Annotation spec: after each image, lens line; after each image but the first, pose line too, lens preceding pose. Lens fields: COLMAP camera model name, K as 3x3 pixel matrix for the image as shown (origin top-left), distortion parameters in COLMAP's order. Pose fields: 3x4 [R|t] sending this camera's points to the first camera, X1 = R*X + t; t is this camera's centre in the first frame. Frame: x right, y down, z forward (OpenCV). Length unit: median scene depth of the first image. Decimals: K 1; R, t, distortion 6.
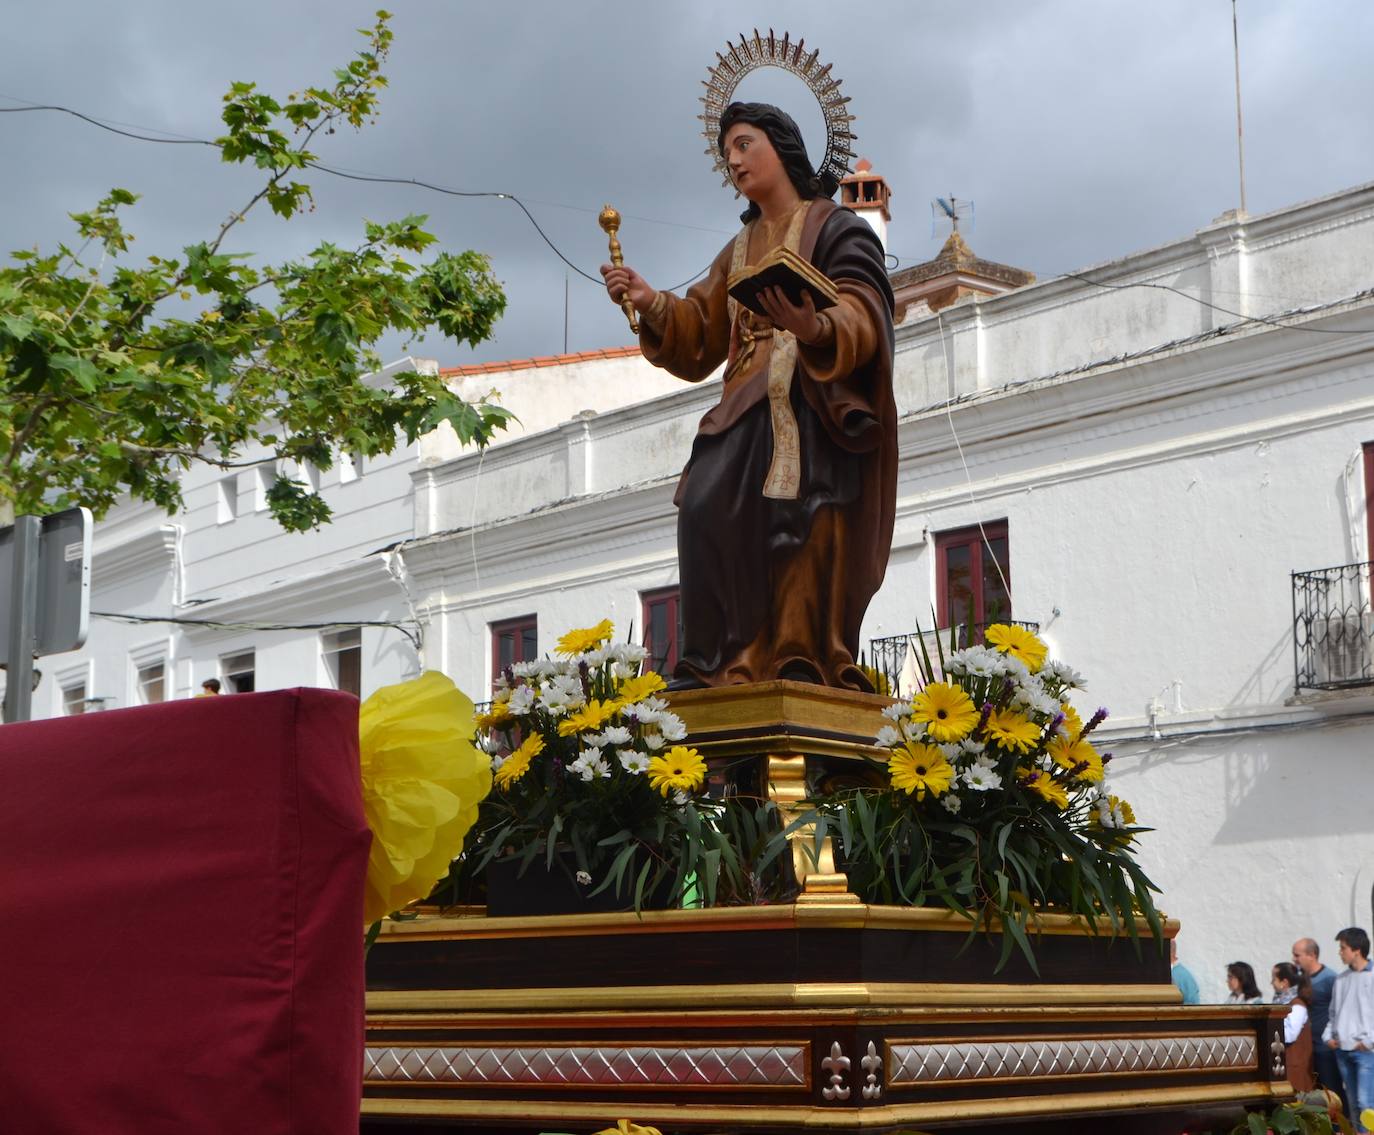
lens RADIAL K [[2309.7, 0, 687.0], [0, 2309.7, 567.5], [0, 0, 1]] dist [0.024747, 0.180282]
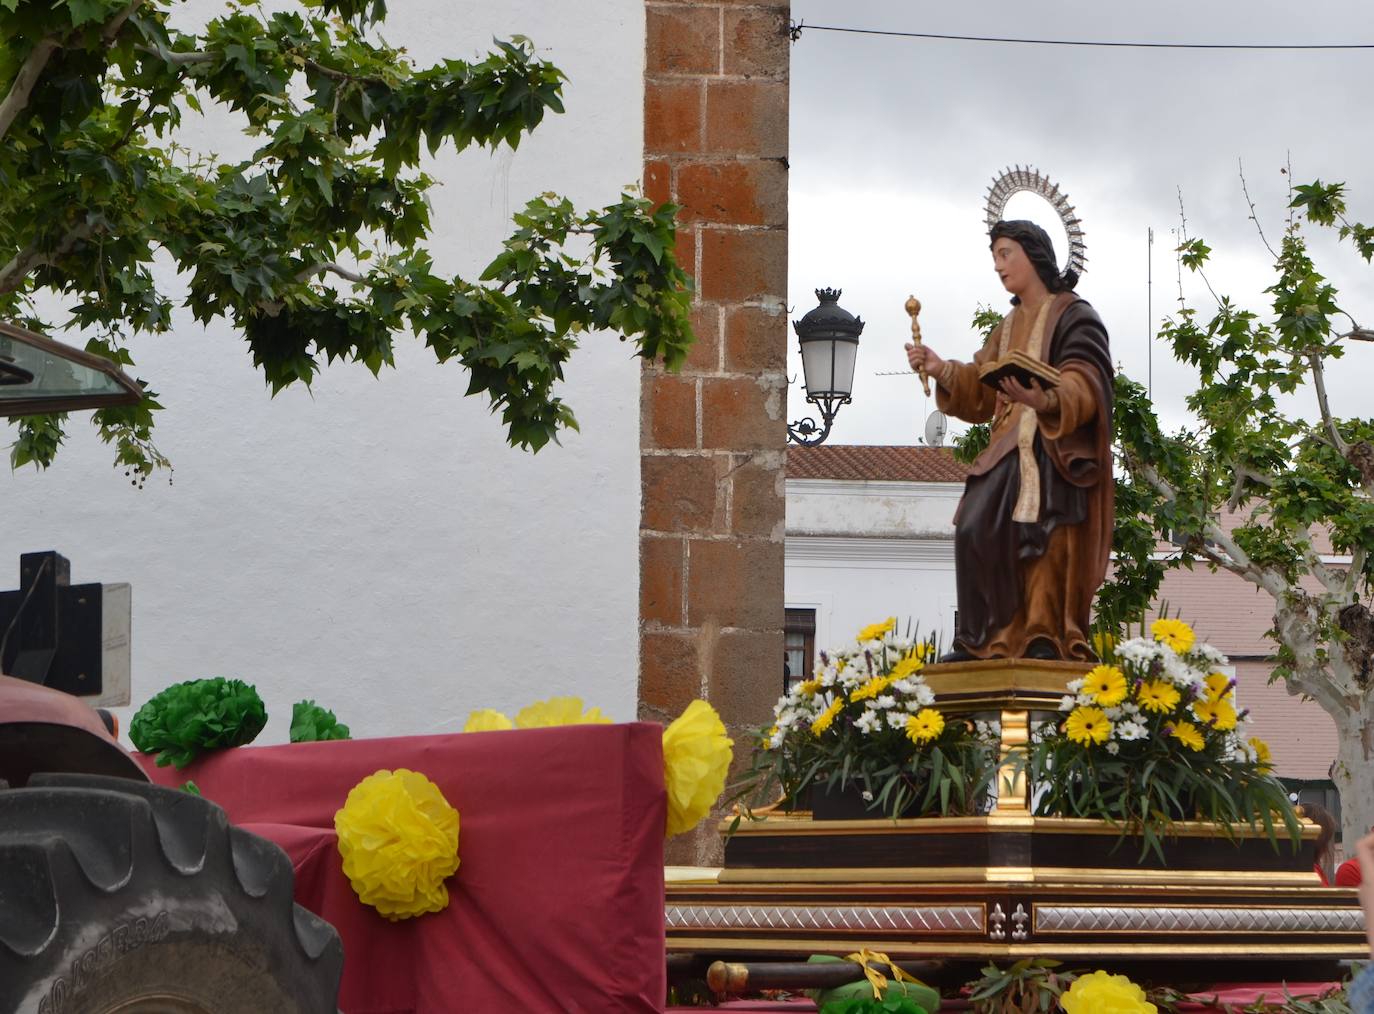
lens RADIAL K [[2521.2, 0, 687.0], [0, 2521.2, 507.0], [0, 0, 1]] dist [-0.020560, 0.130118]
pose [[0.977773, -0.015919, -0.209061, 0.182727], [0.023795, 0.999096, 0.035215, -0.111851], [0.208311, -0.039407, 0.977268, -0.606919]]
